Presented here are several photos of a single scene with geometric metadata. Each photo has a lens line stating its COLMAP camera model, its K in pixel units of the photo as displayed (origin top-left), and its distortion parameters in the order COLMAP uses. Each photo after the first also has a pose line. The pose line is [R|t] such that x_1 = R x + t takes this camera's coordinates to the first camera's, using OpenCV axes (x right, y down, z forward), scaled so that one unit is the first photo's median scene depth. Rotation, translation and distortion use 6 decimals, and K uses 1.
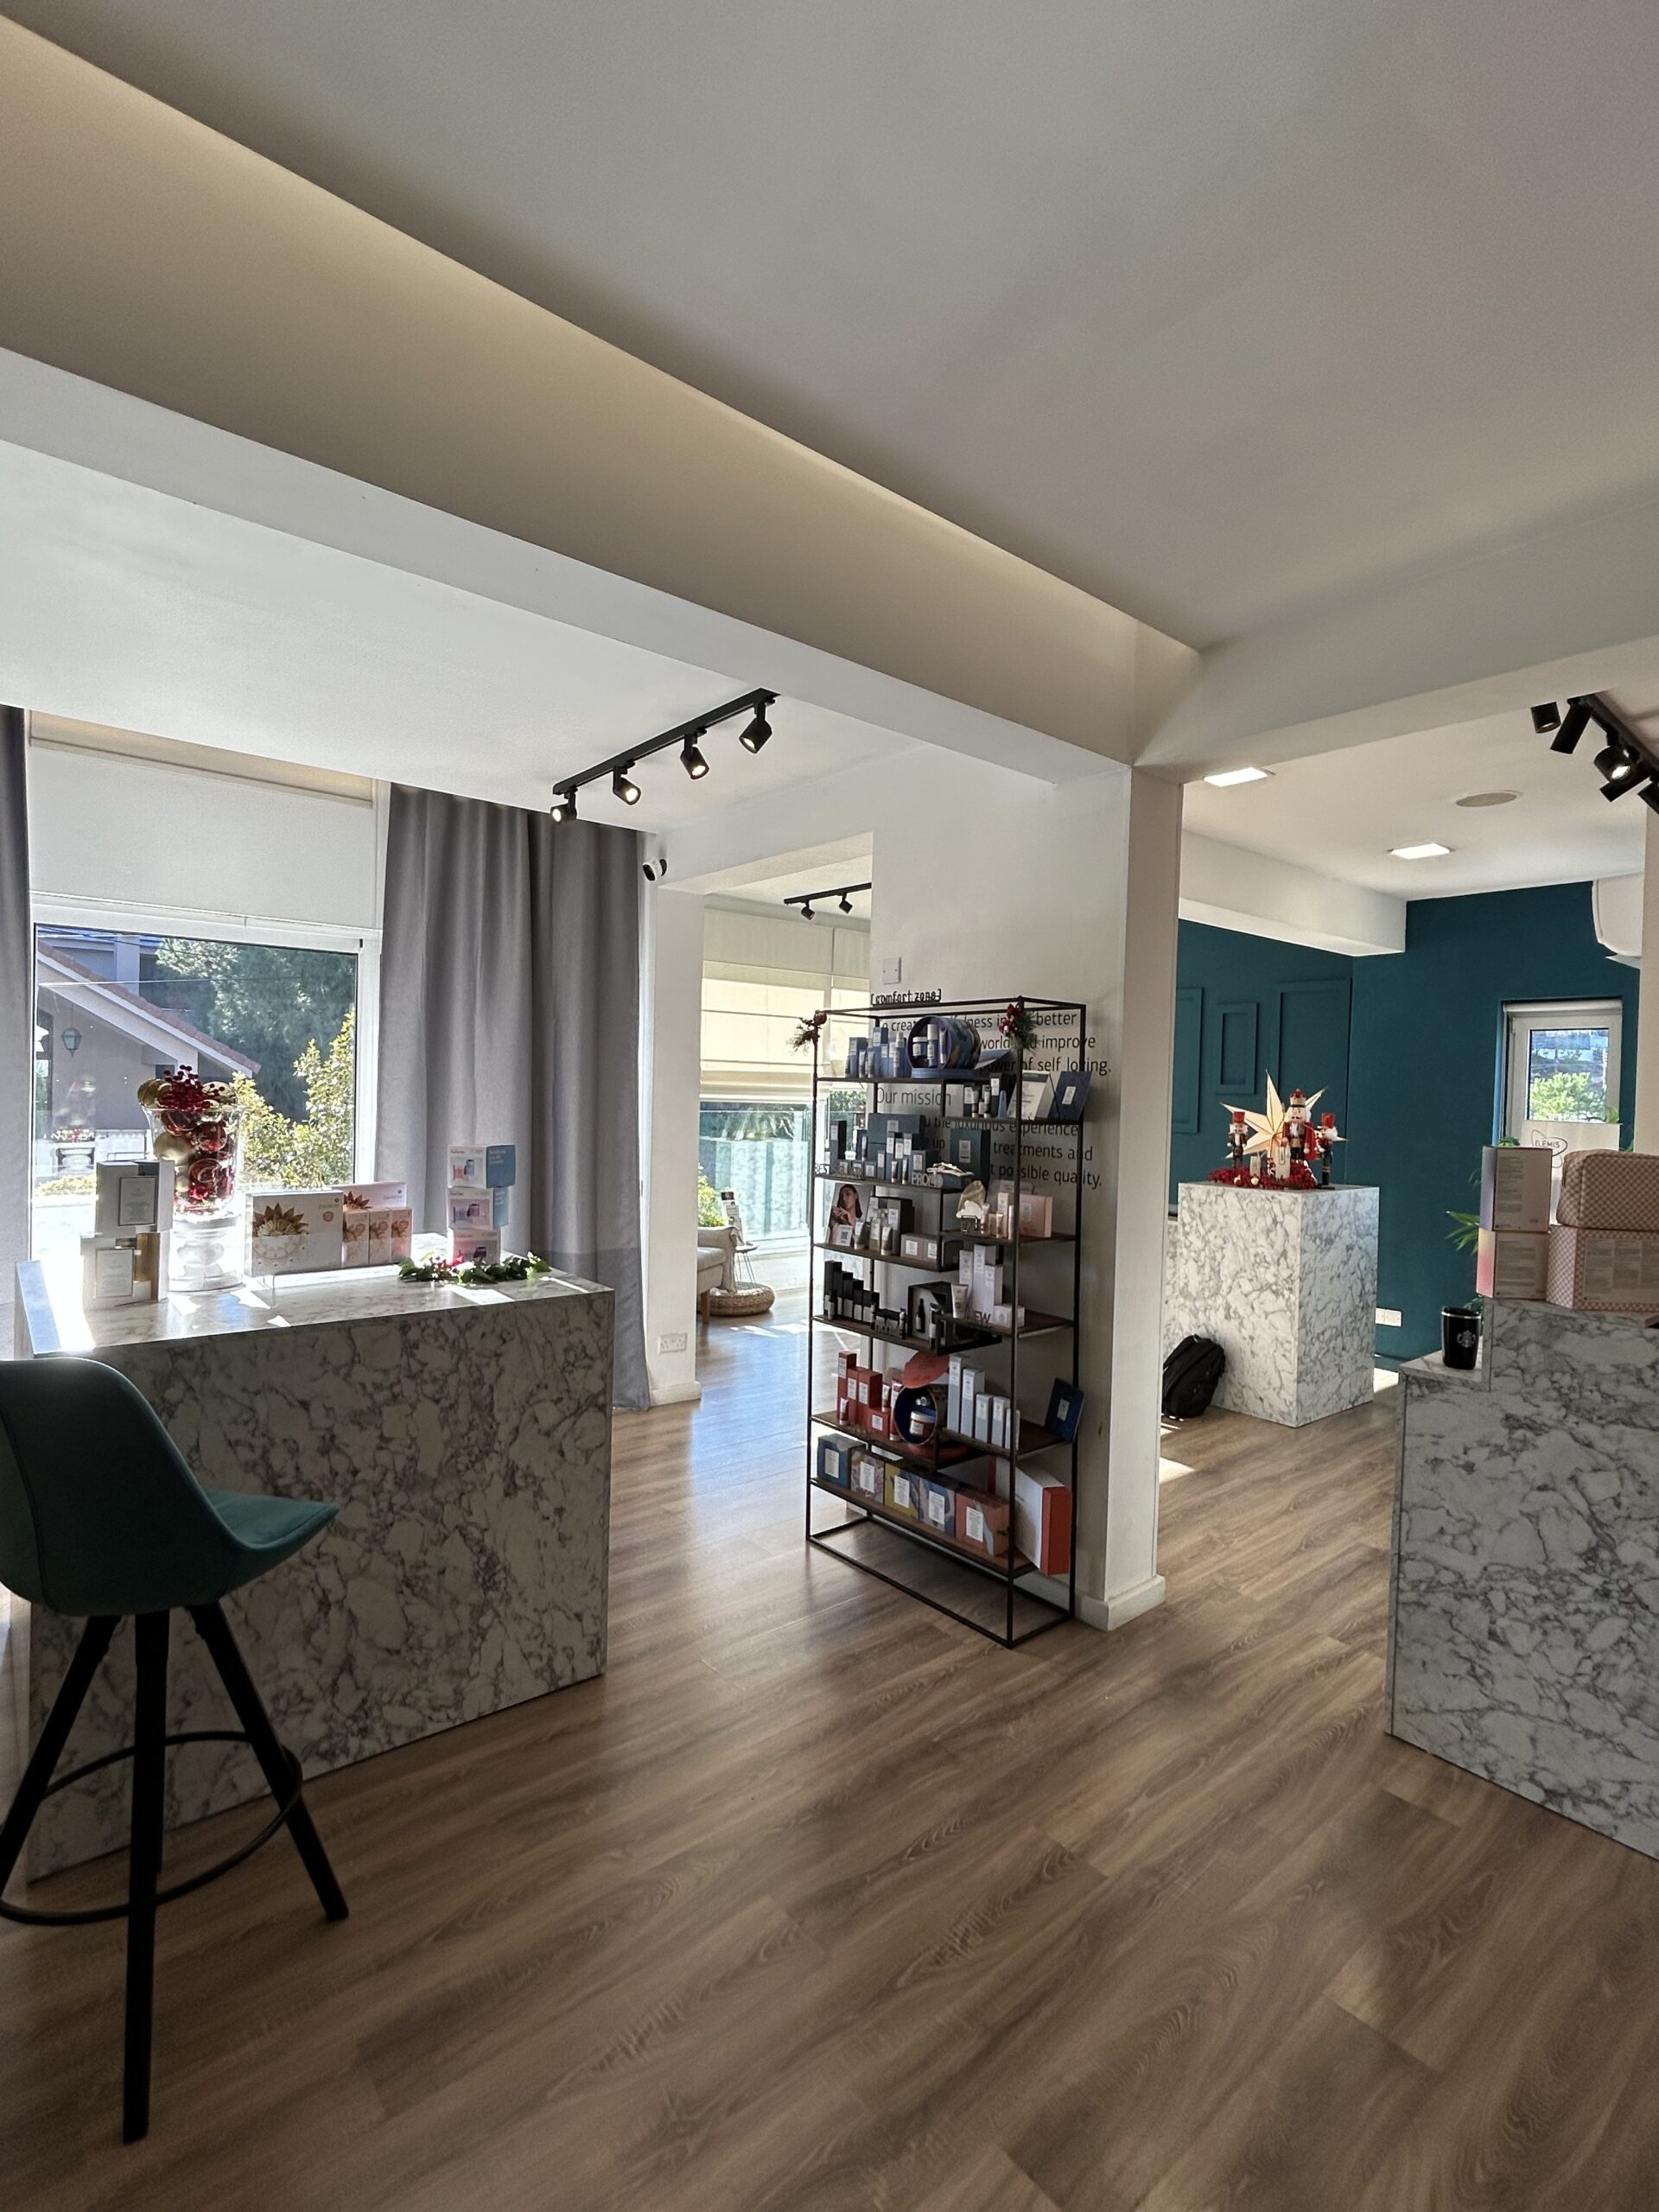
lens RADIAL K [[1051.2, 0, 836.7], [0, 1051.2, 1110.3], [0, 0, 1]] dist [-0.001782, 0.001997]
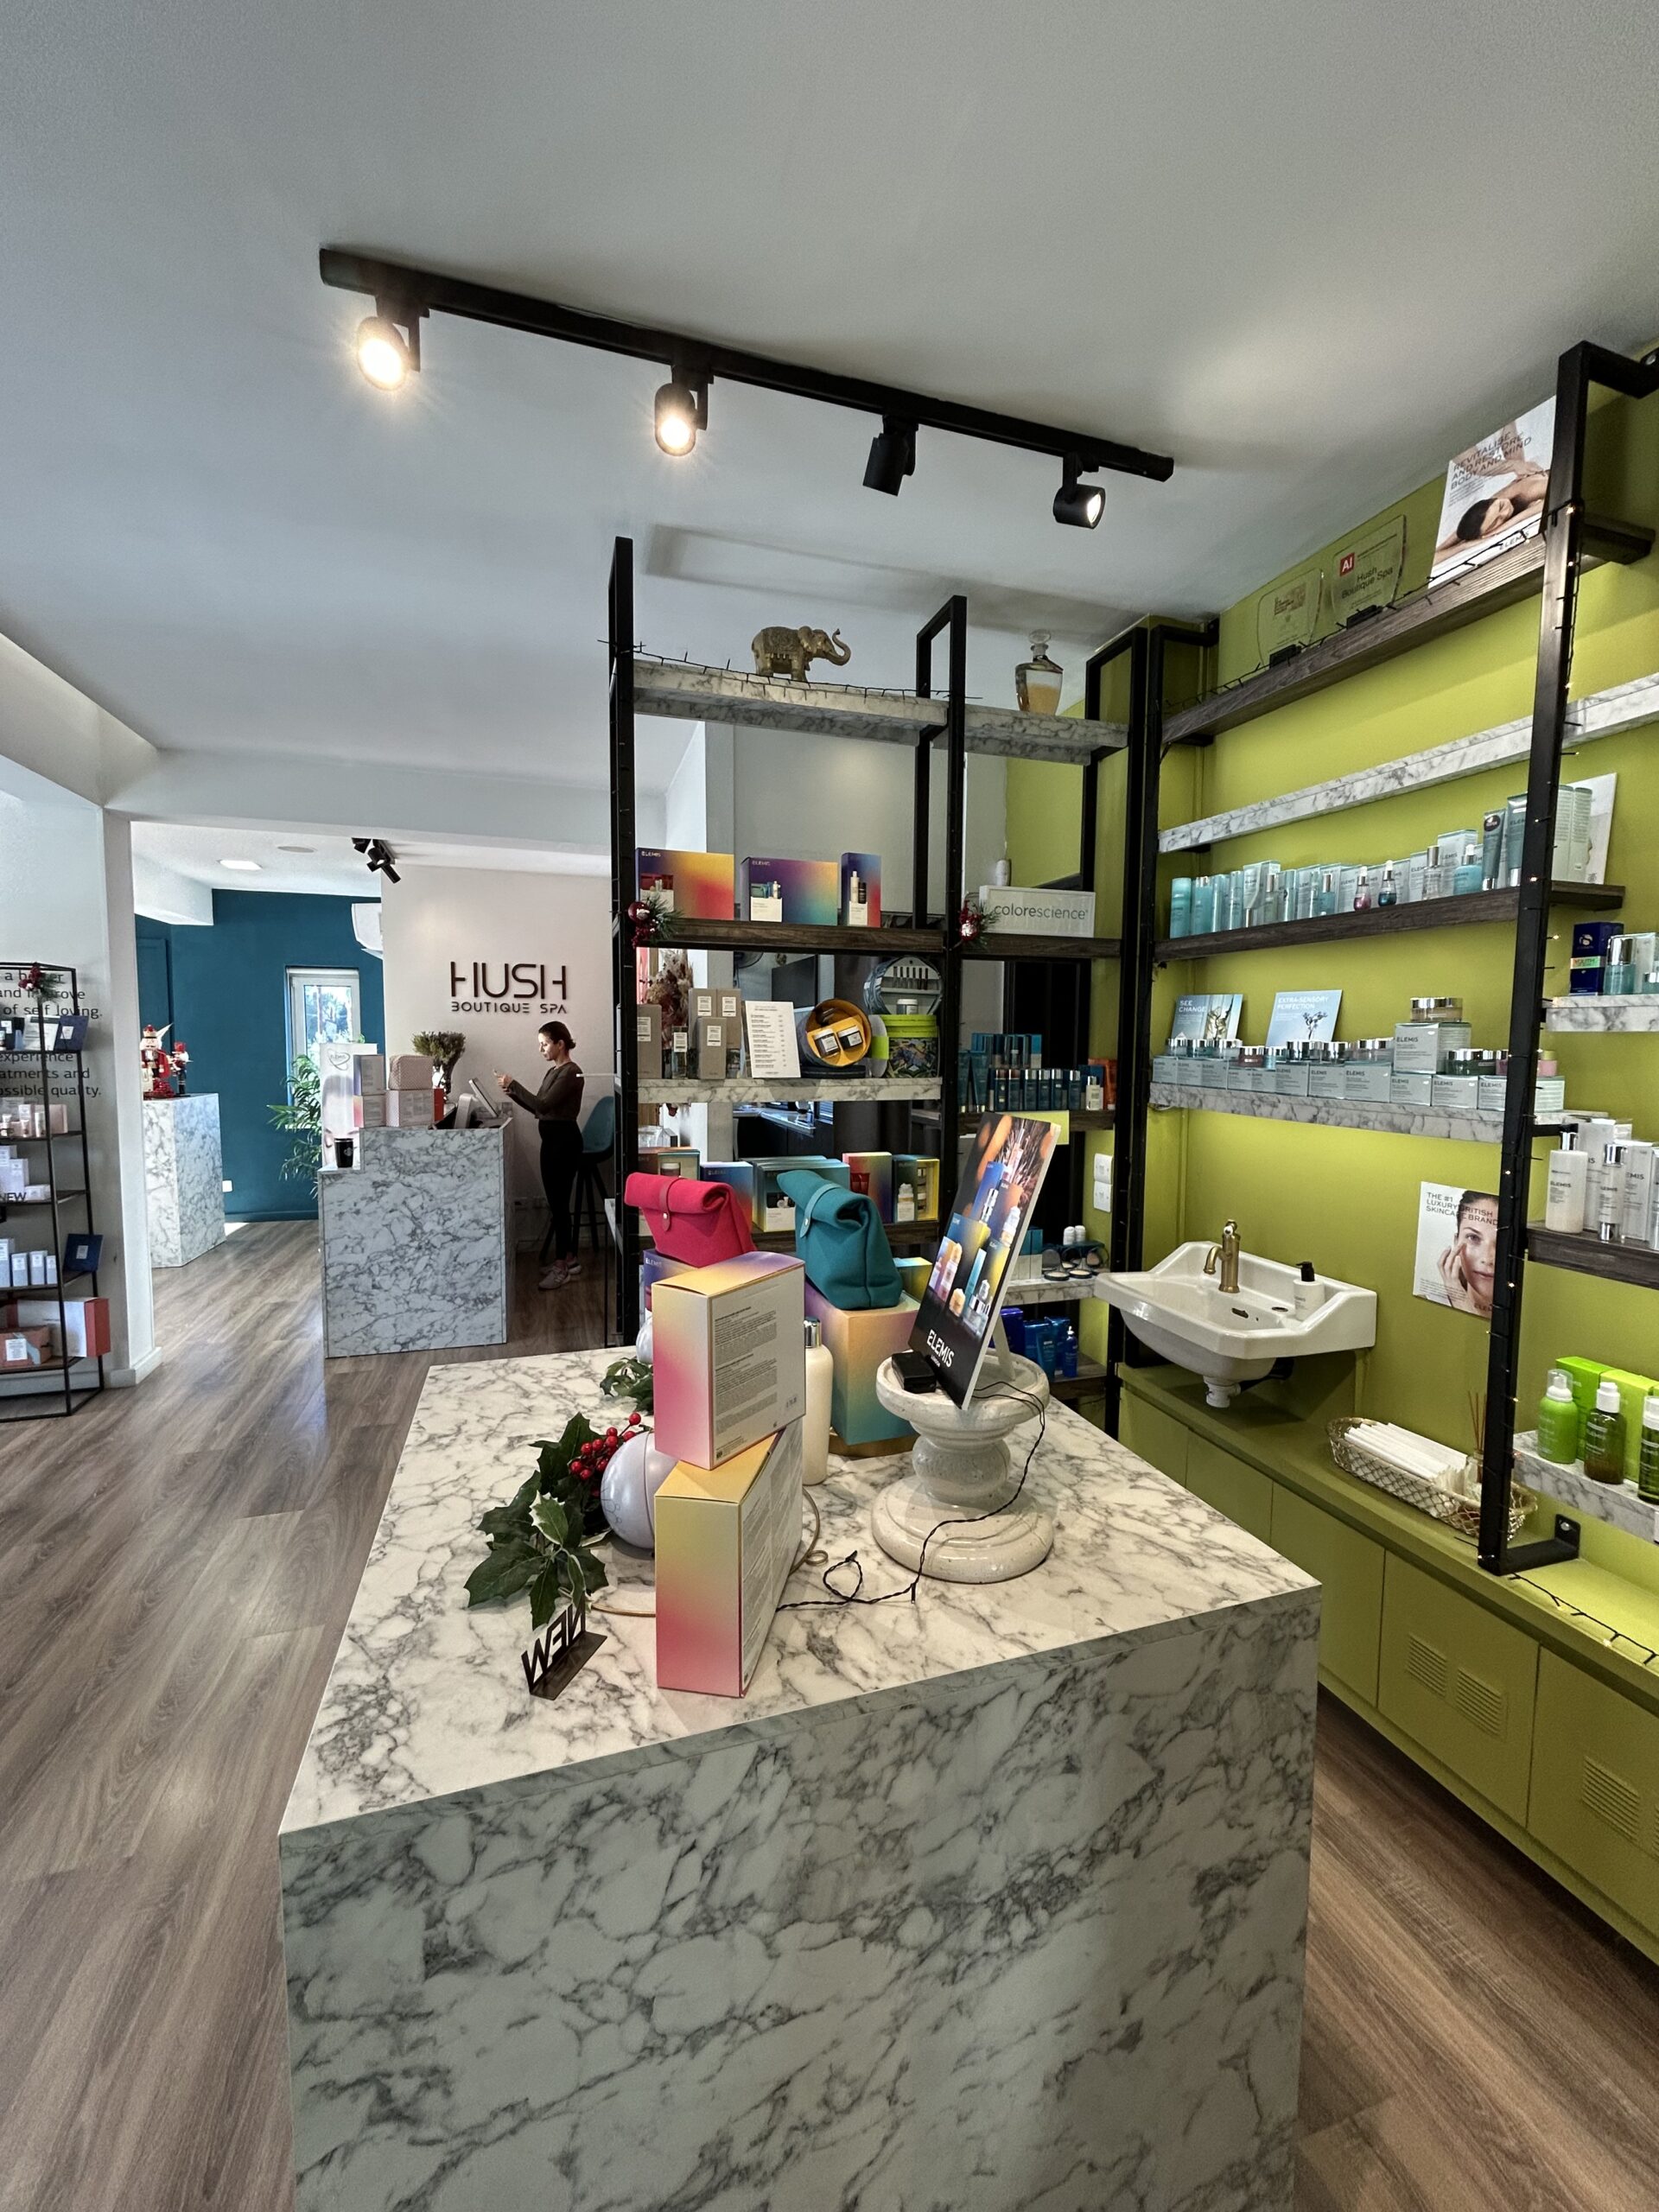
lens RADIAL K [[893.2, 0, 830.9], [0, 893.2, 1110.2], [0, 0, 1]] dist [0.001202, -0.000570]
pose [[0.380402, -0.094308, 0.920000, -0.599880], [0.019504, 0.995384, 0.093971, -0.004172], [-0.924616, -0.017803, 0.380485, -0.489602]]
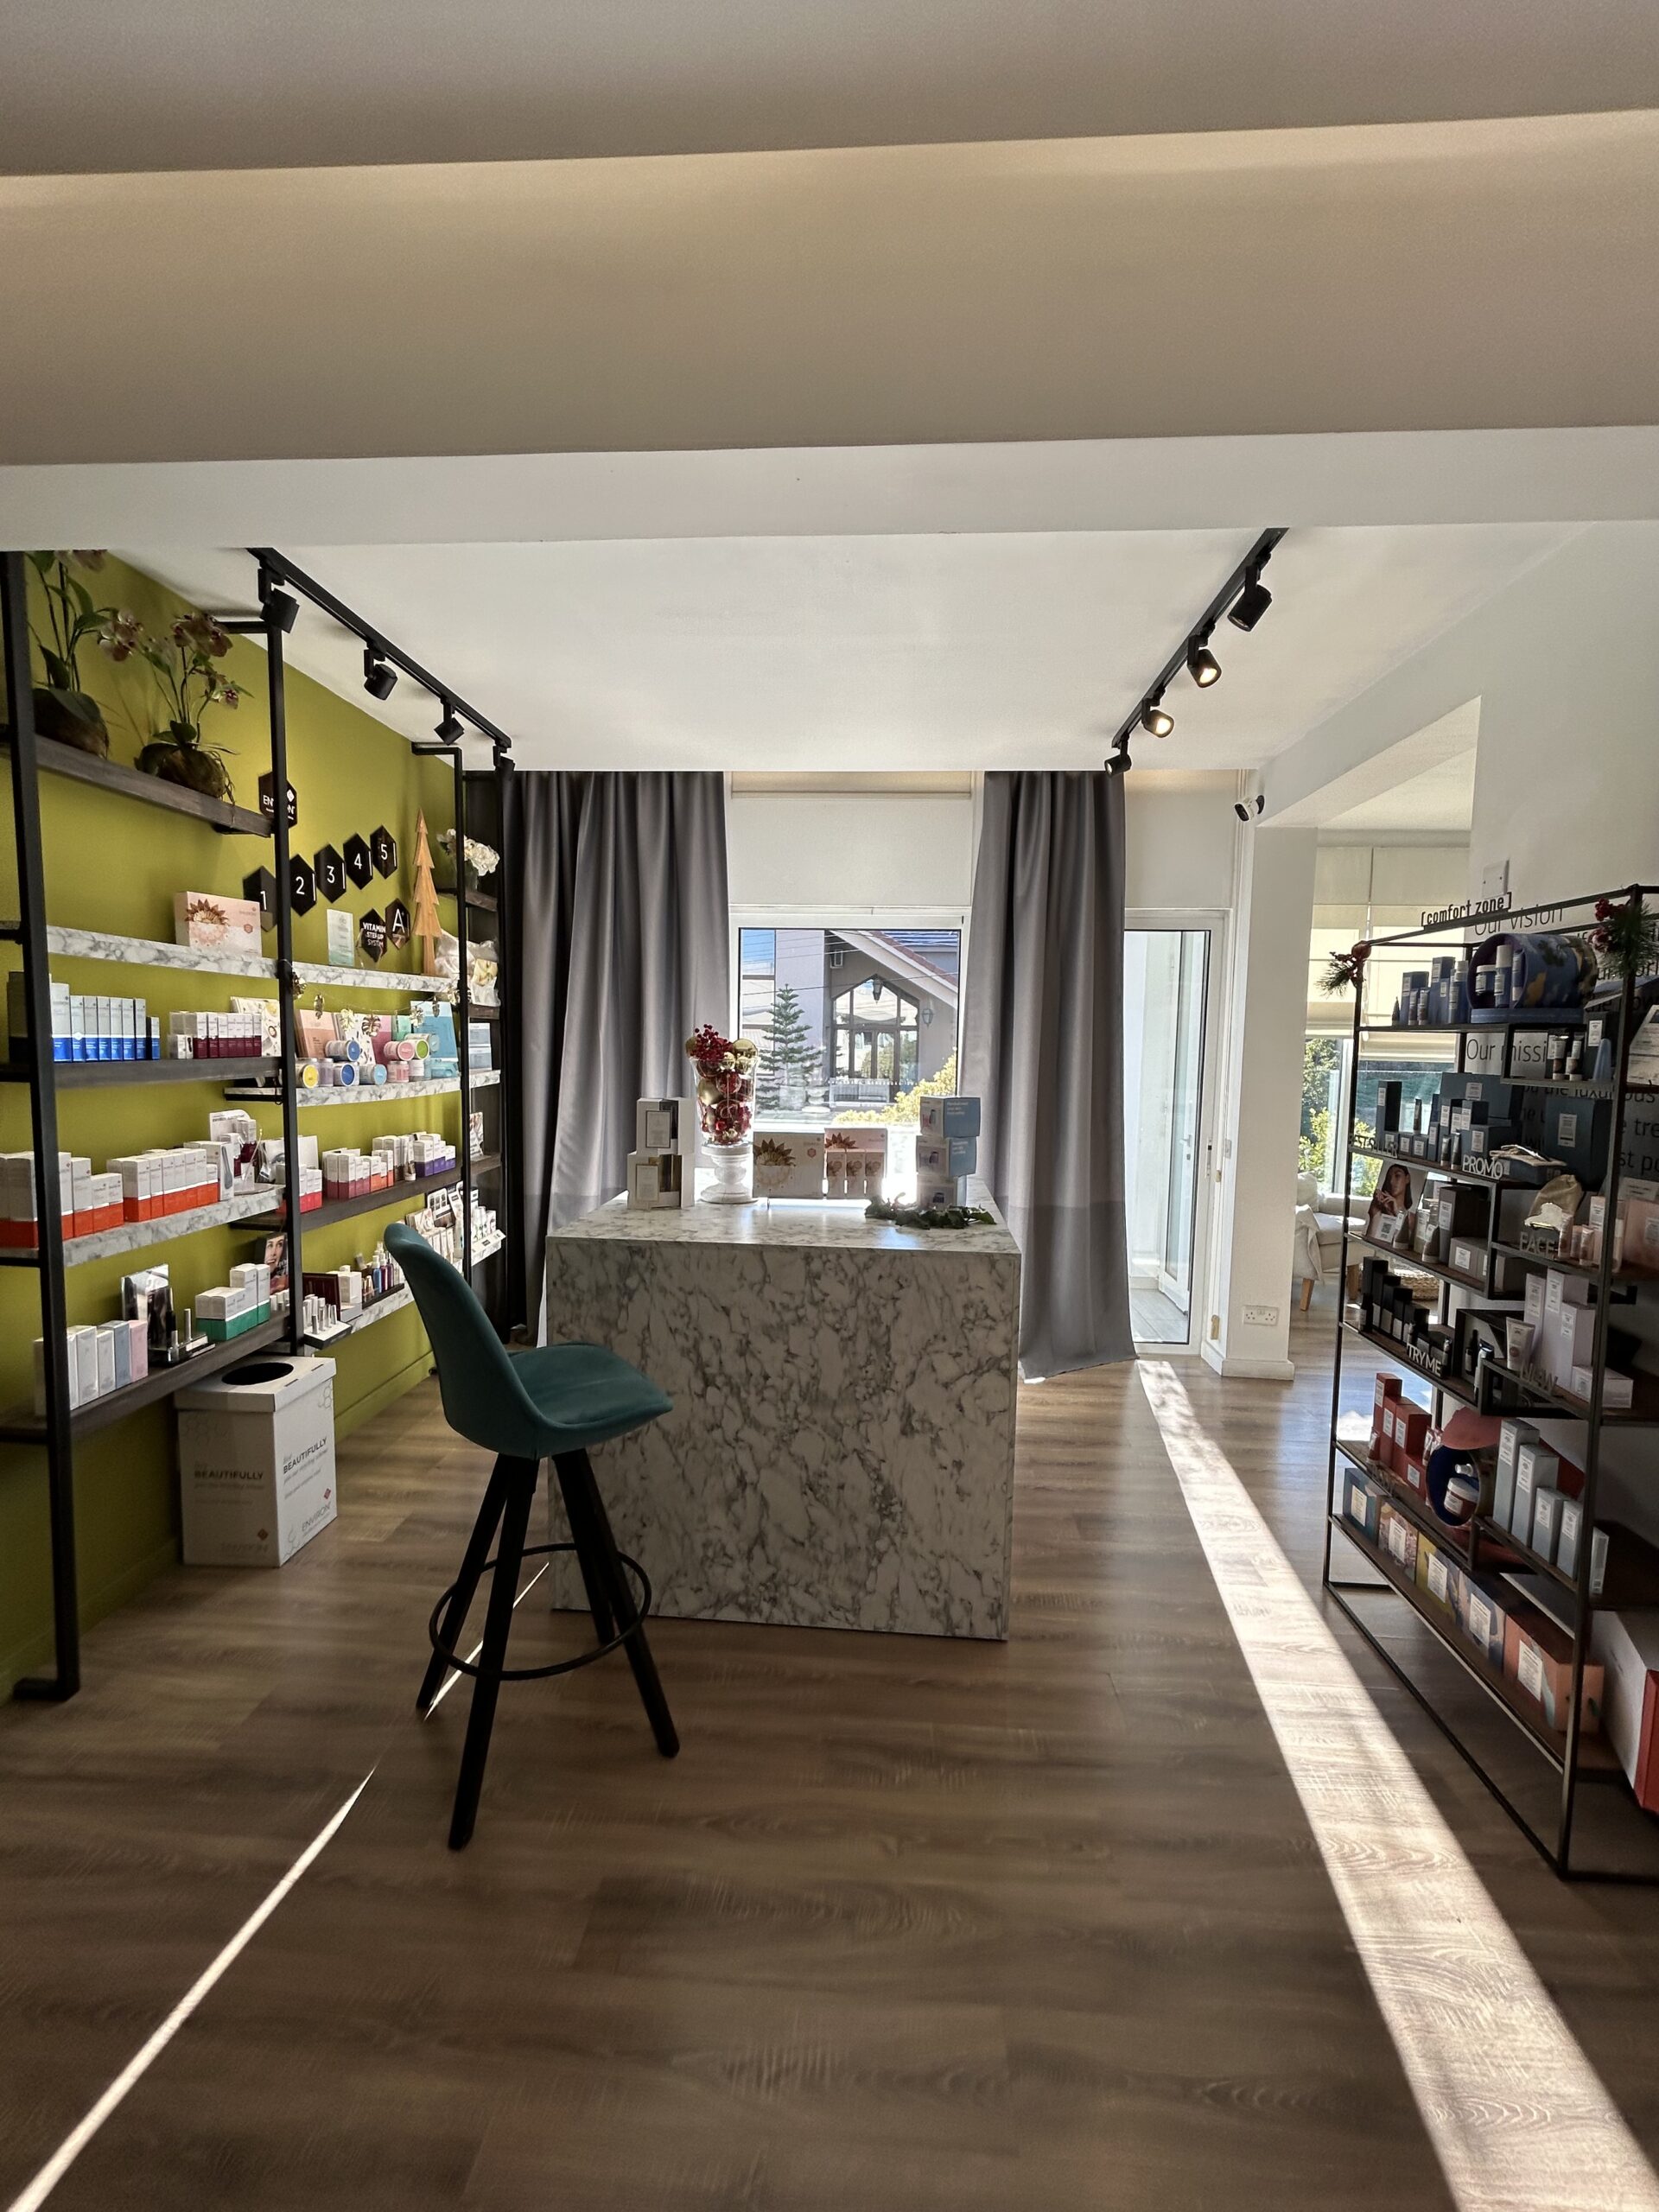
lens RADIAL K [[893.2, 0, 839.5], [0, 893.2, 1110.6], [0, 0, 1]] dist [0.001202, -0.000570]
pose [[0.723520, 0.044739, -0.688852, 0.229820], [-0.014484, 0.998662, 0.049648, 0.005625], [0.690152, -0.025944, 0.723200, 0.326709]]
